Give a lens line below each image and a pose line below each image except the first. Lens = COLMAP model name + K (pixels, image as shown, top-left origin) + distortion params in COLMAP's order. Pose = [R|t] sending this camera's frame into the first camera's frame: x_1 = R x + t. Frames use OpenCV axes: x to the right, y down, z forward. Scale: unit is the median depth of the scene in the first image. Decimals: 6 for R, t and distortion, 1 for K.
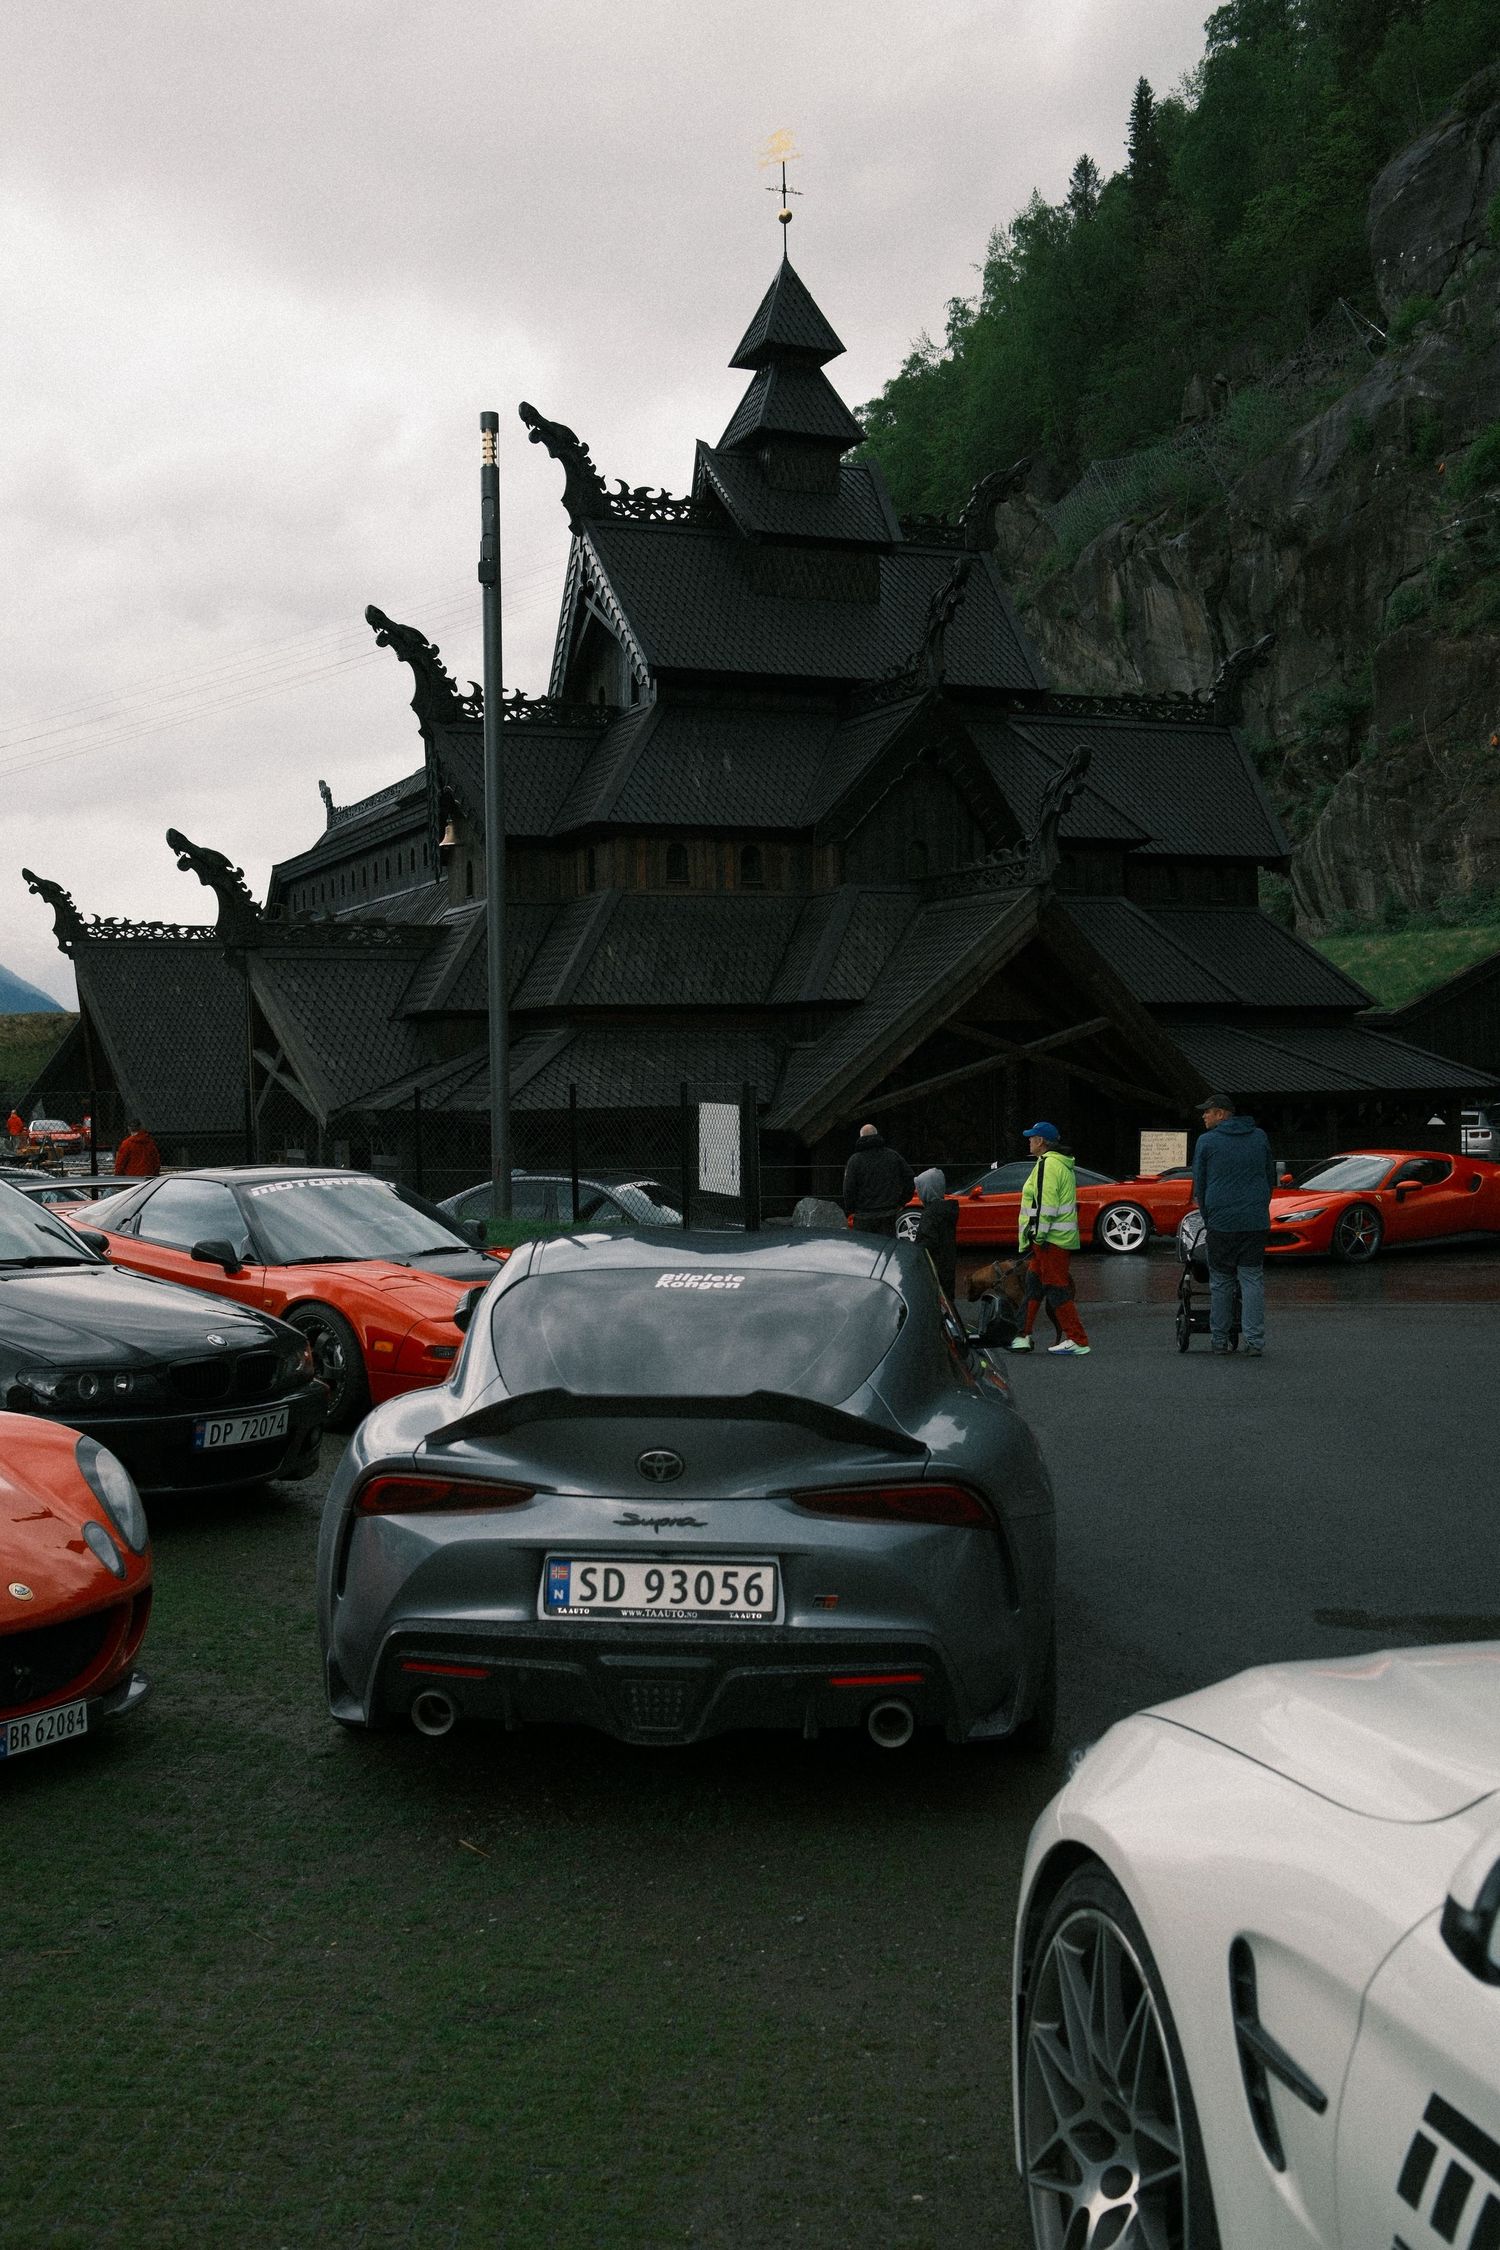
lens RADIAL K [[2242.0, 0, 750.0], [0, 2242.0, 1125.0], [0, 0, 1]] dist [-0.042640, 0.015582]
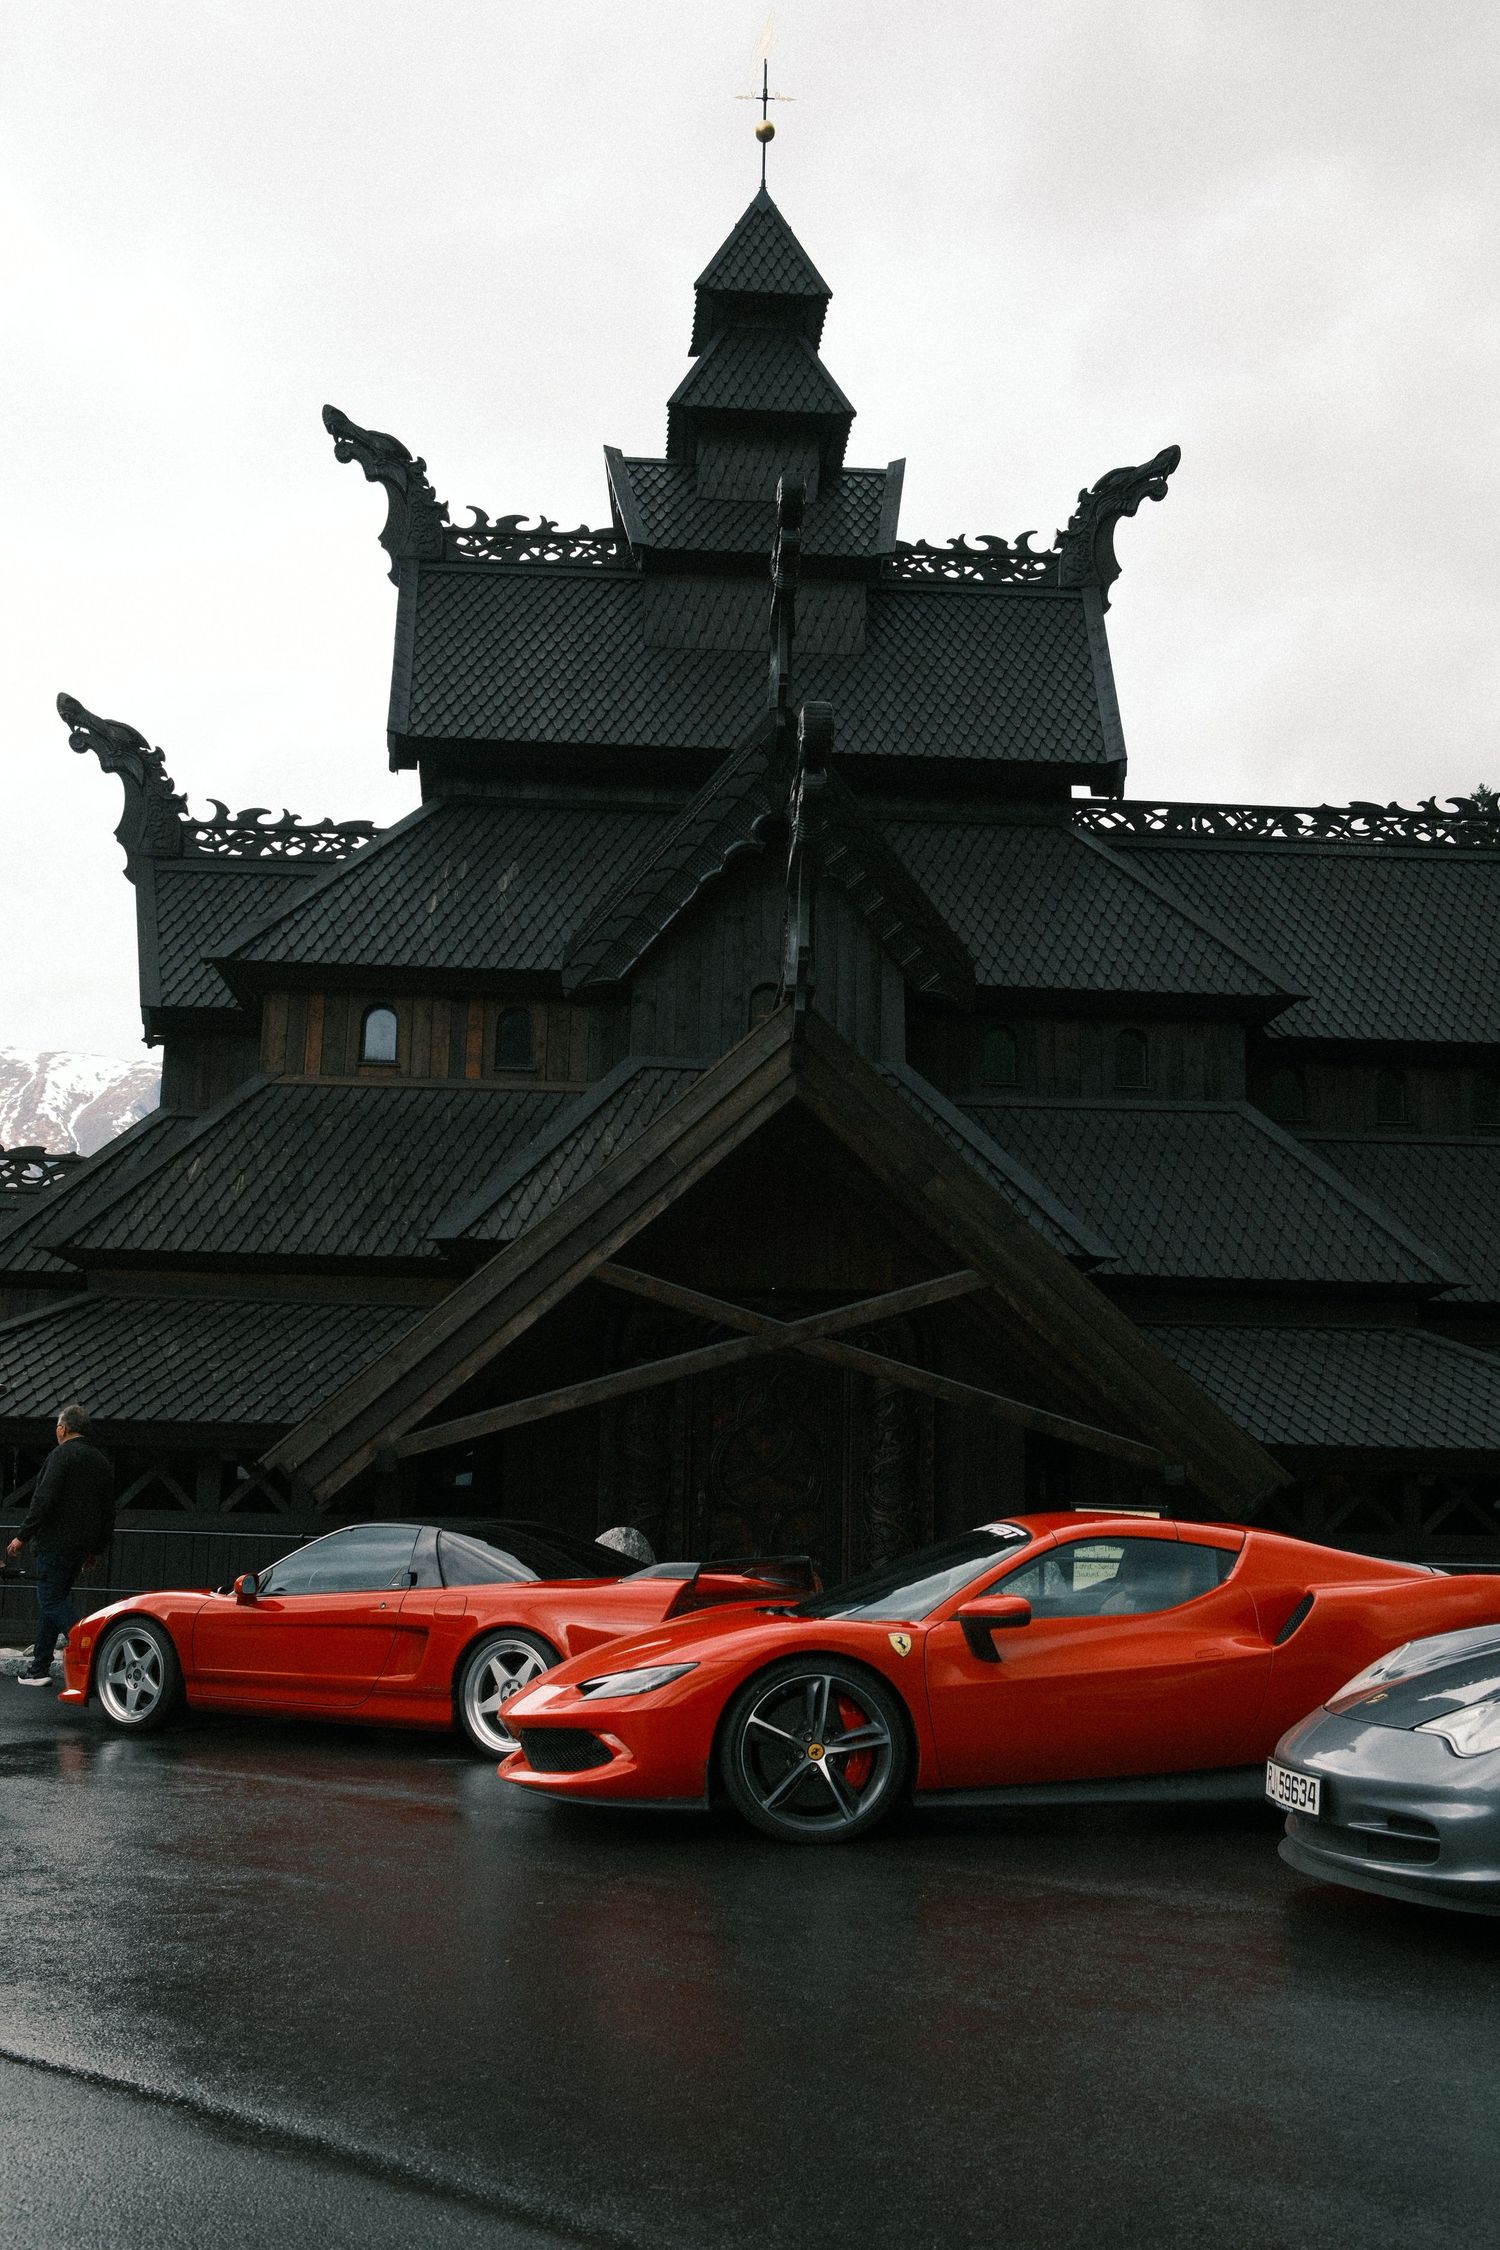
lens RADIAL K [[2242.0, 0, 750.0], [0, 2242.0, 1125.0], [0, 0, 1]] dist [-0.042640, 0.015582]
pose [[0.932373, -0.023635, -0.360724, 0.262581], [-0.048702, 0.980551, -0.190127, 0.015003], [0.358202, 0.194838, 0.913088, 0.471692]]
